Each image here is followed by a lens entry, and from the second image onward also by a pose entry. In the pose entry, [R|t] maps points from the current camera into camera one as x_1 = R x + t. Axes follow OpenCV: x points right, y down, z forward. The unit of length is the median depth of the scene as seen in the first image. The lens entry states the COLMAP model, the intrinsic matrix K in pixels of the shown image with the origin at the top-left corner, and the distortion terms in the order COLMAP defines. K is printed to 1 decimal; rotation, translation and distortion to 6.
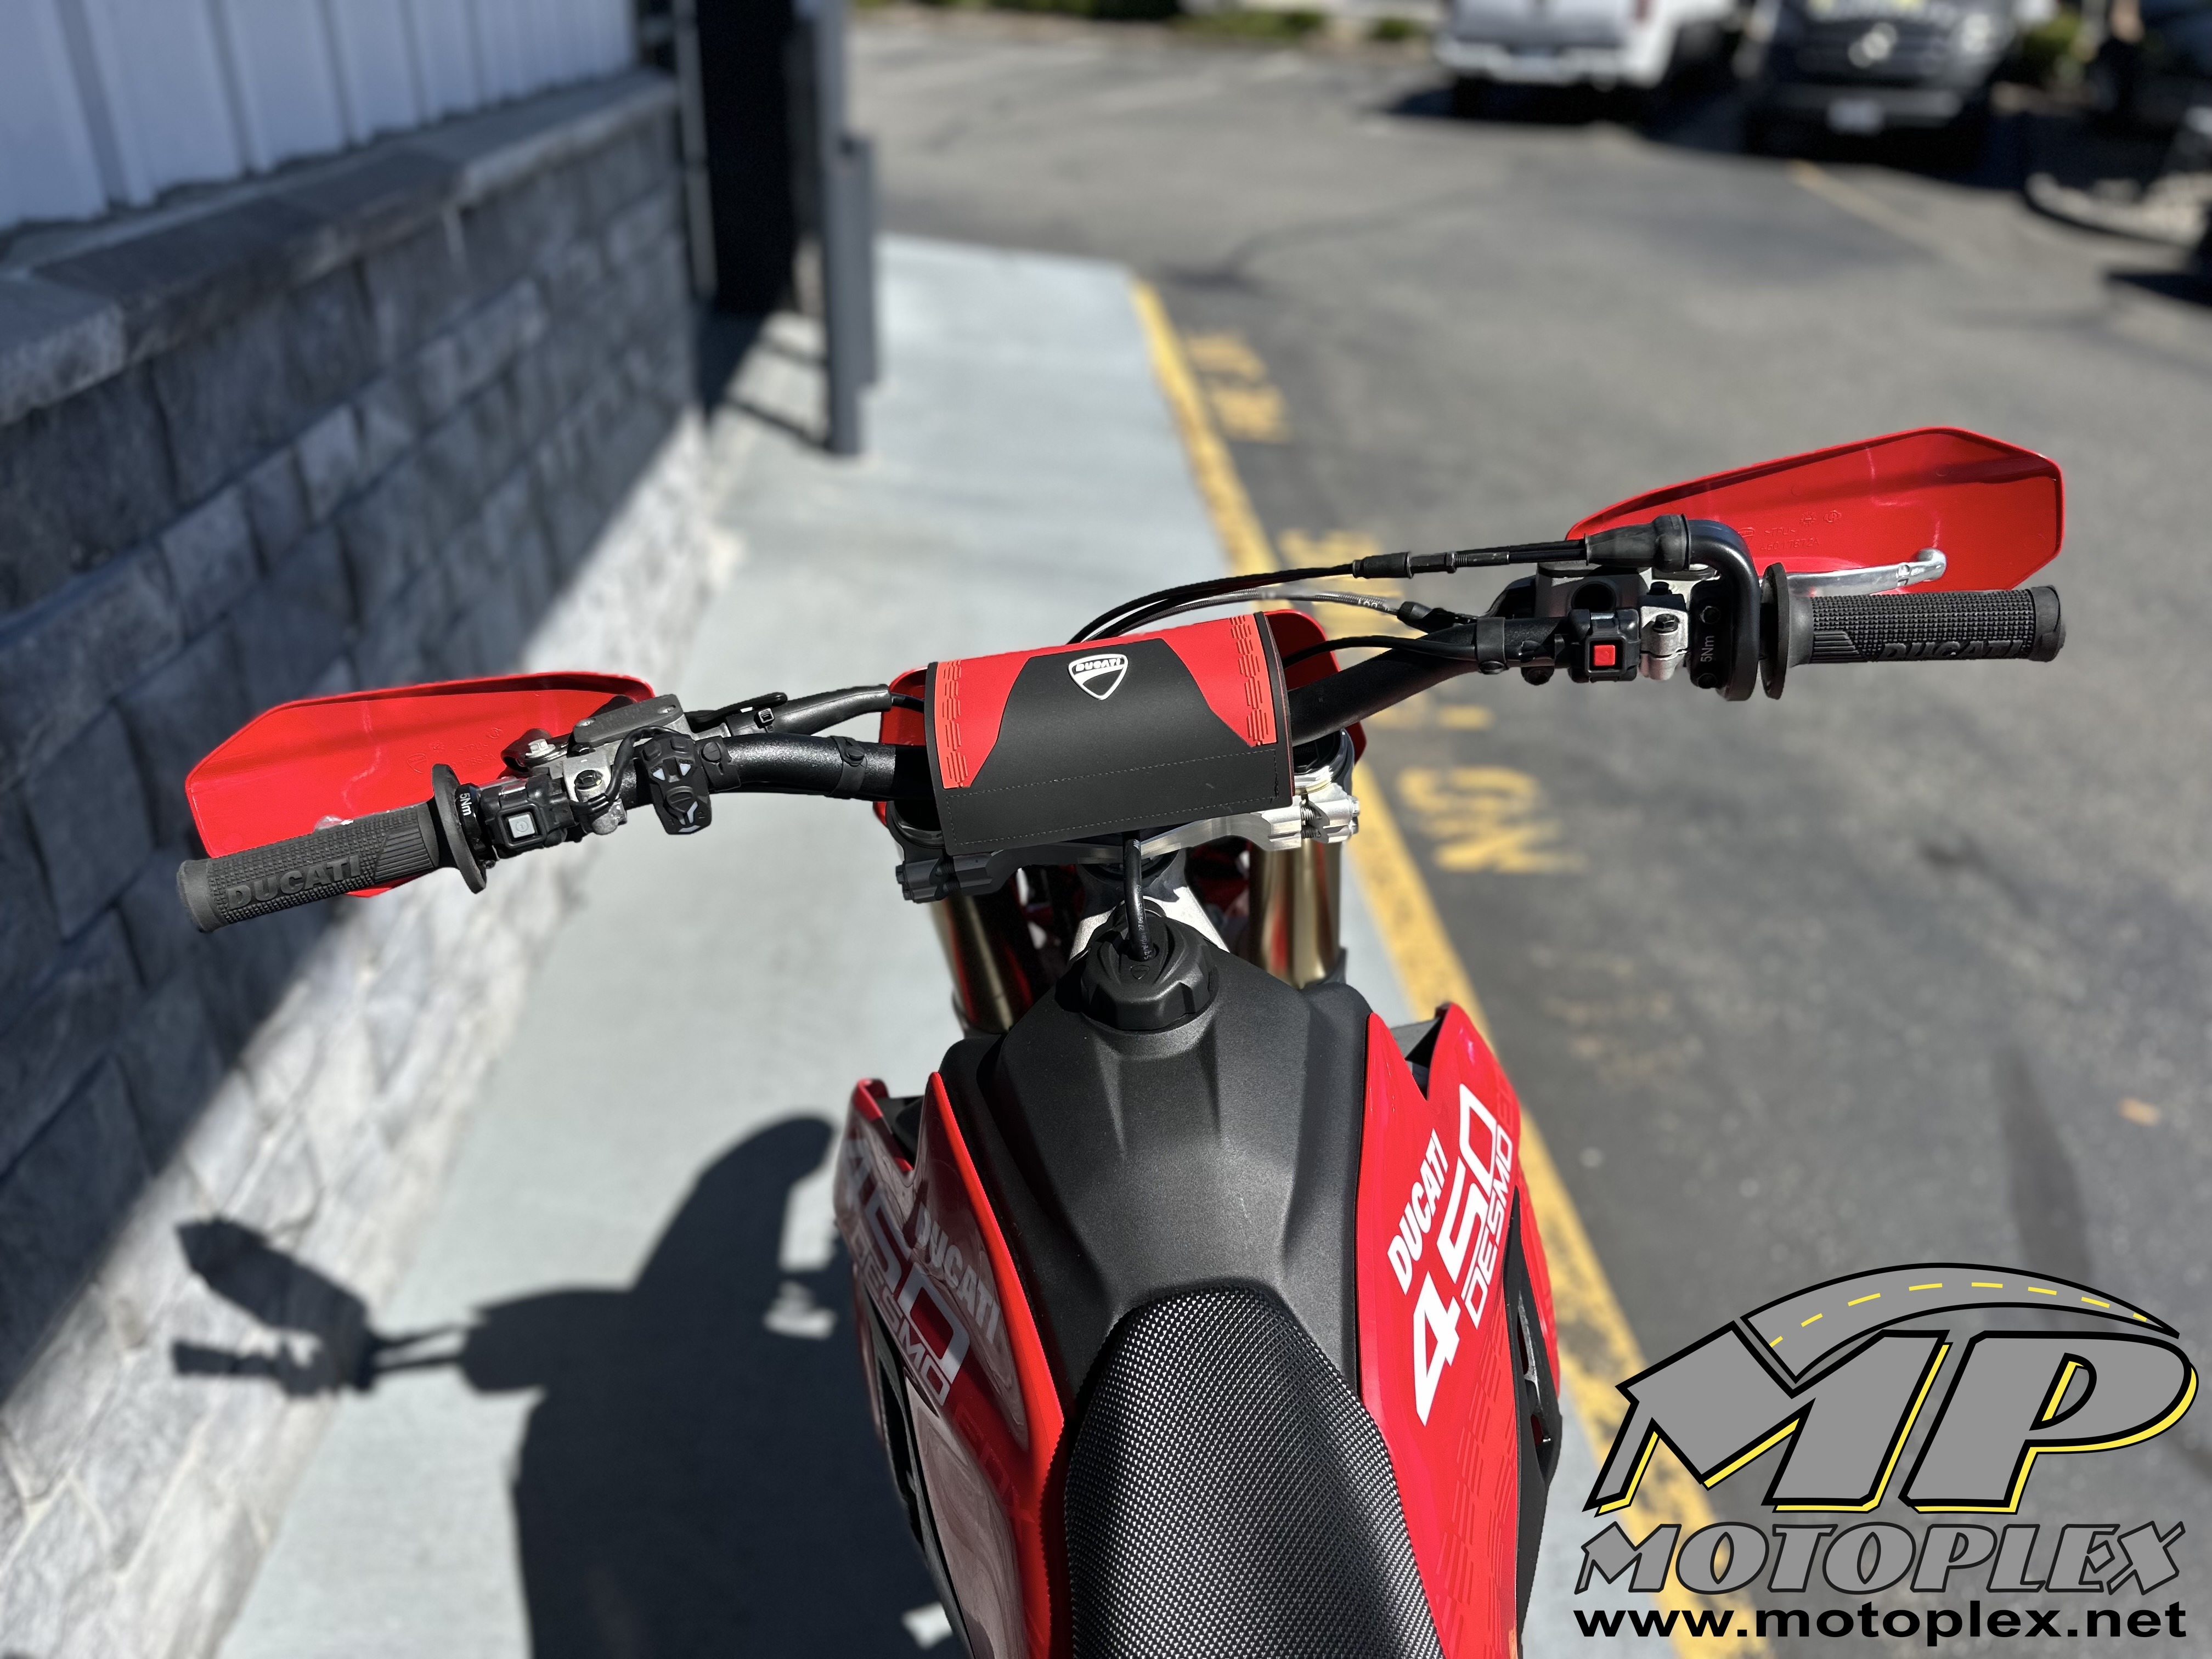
lens RADIAL K [[1580.8, 0, 1129.3], [0, 1580.8, 836.5], [0, 0, 1]] dist [0.051513, -0.065447]
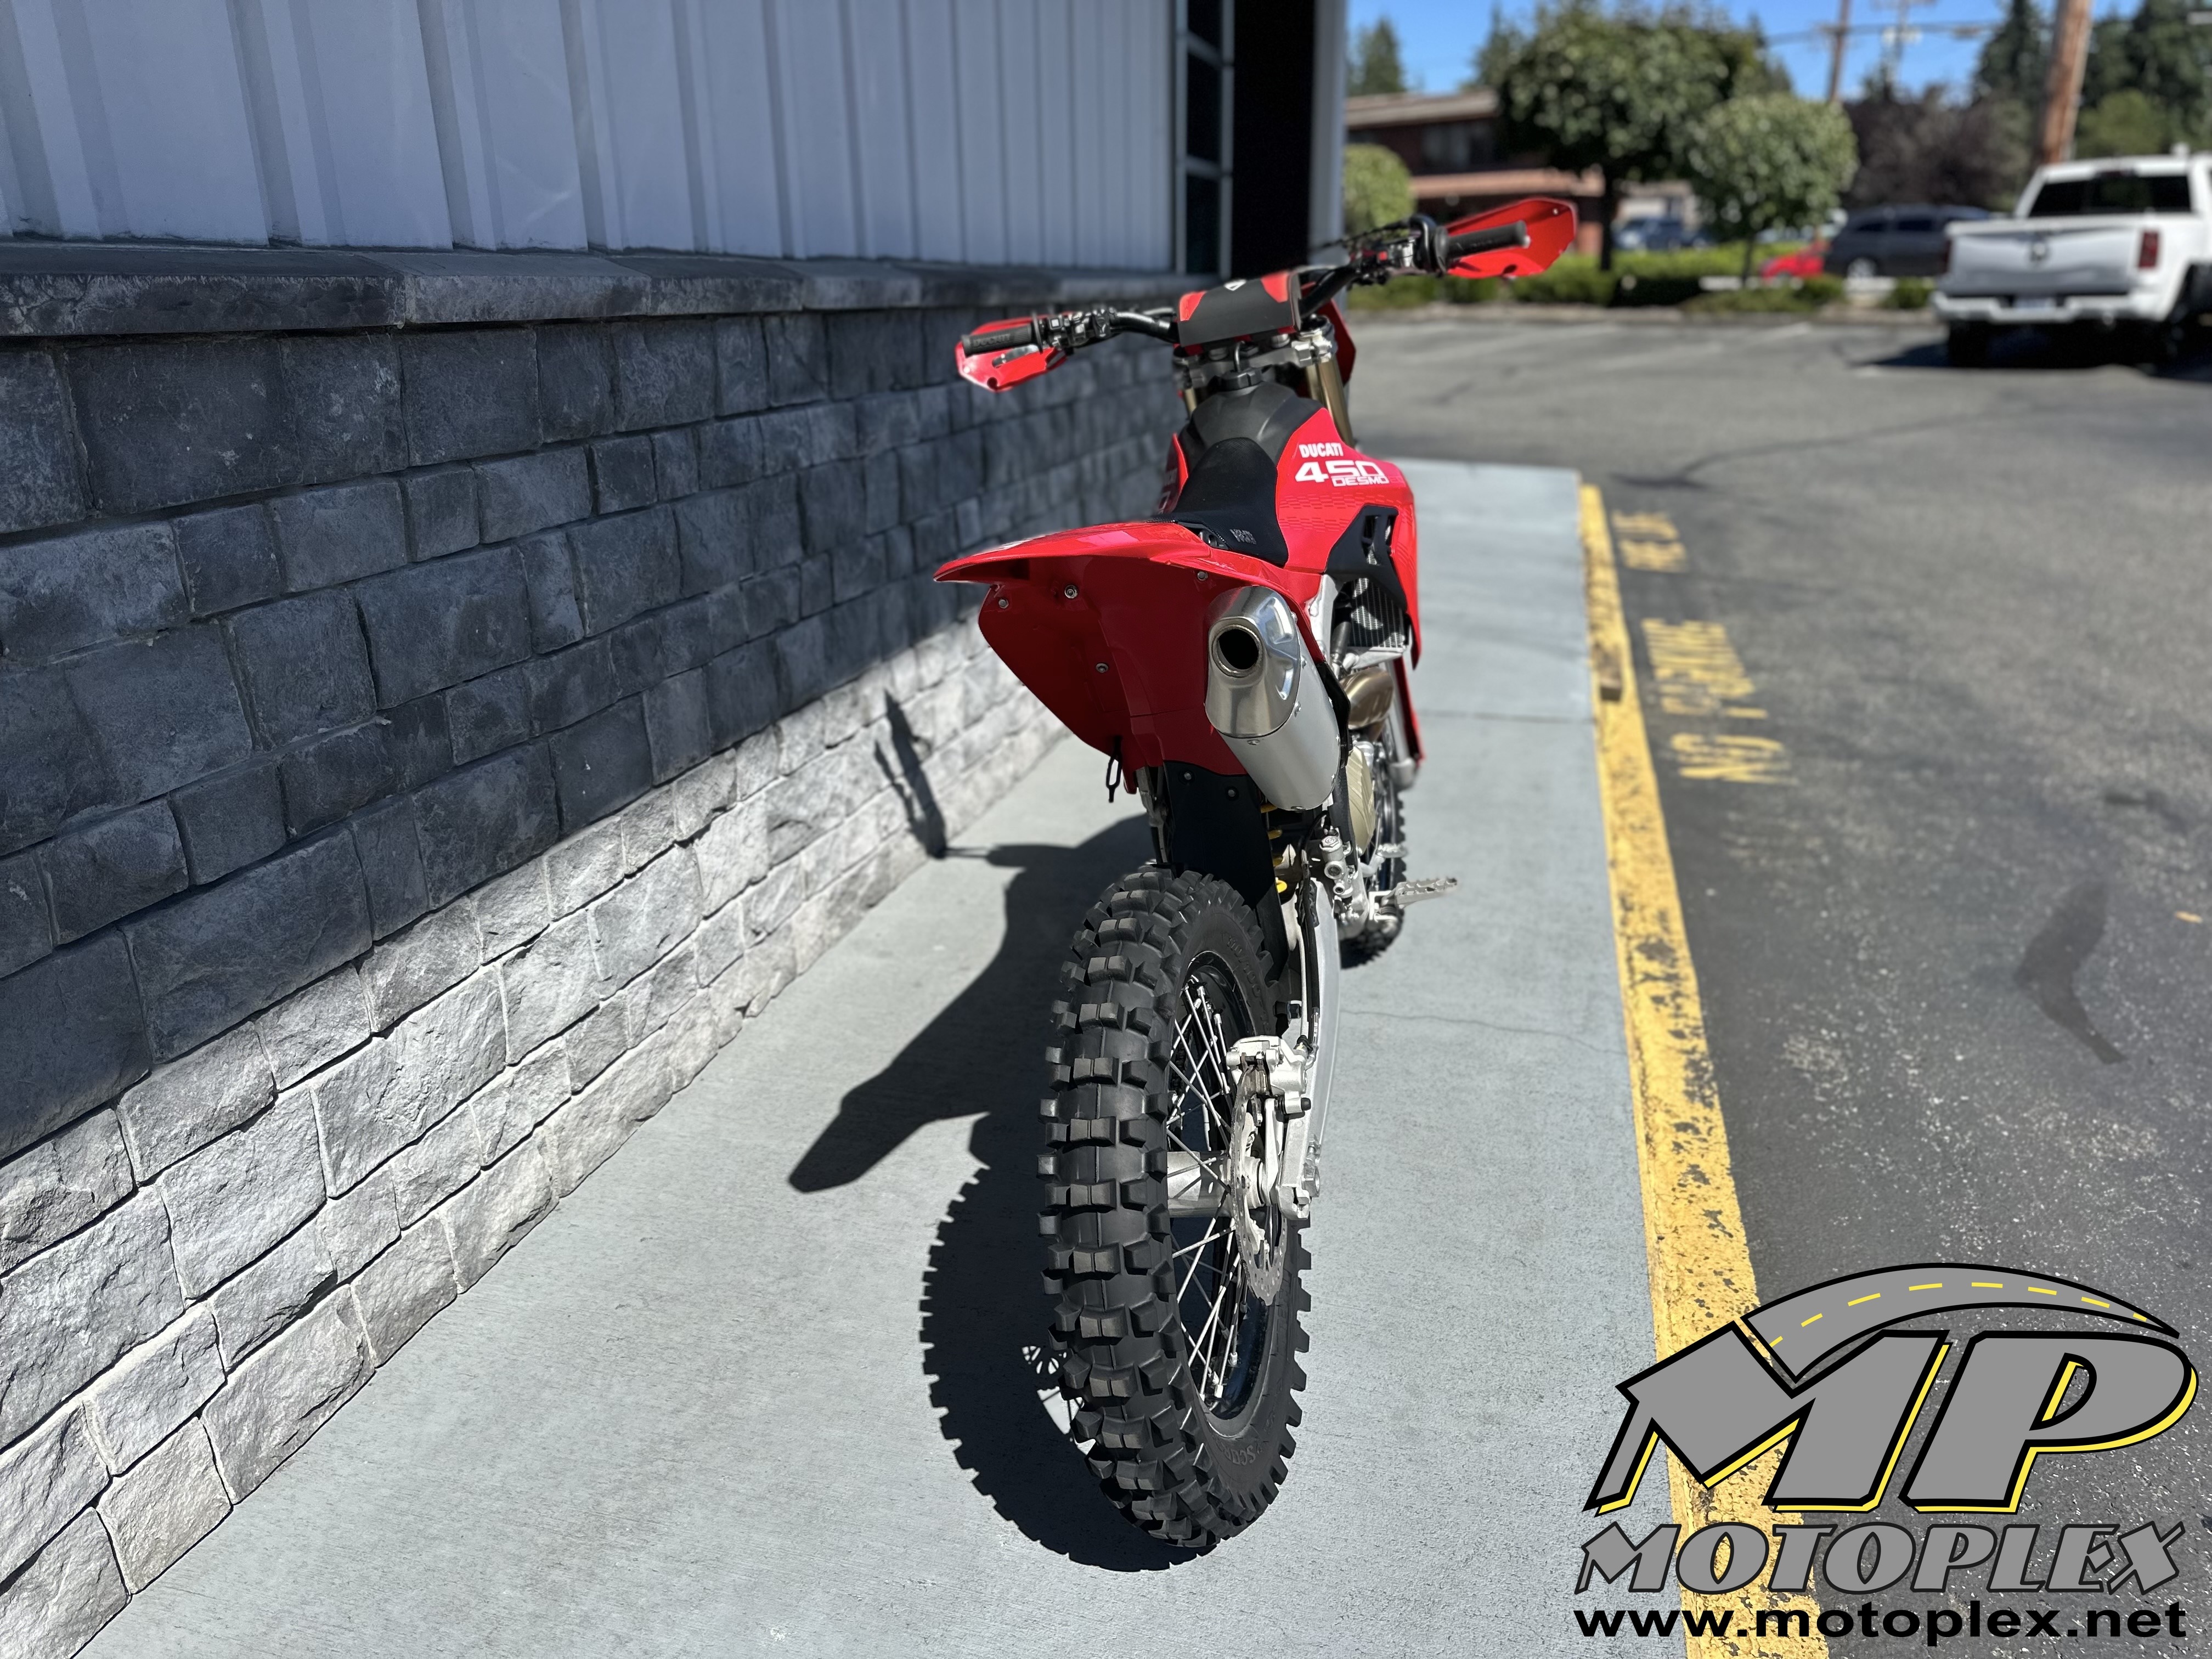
lens RADIAL K [[1580.8, 0, 1135.9], [0, 1580.8, 812.3], [0, 0, 1]] dist [0.051513, -0.065447]
pose [[0.950233, 0.054784, -0.306684, 0.163992], [-0.108685, 0.980864, -0.161535, 0.297914], [0.291966, 0.186828, 0.938004, -0.364951]]
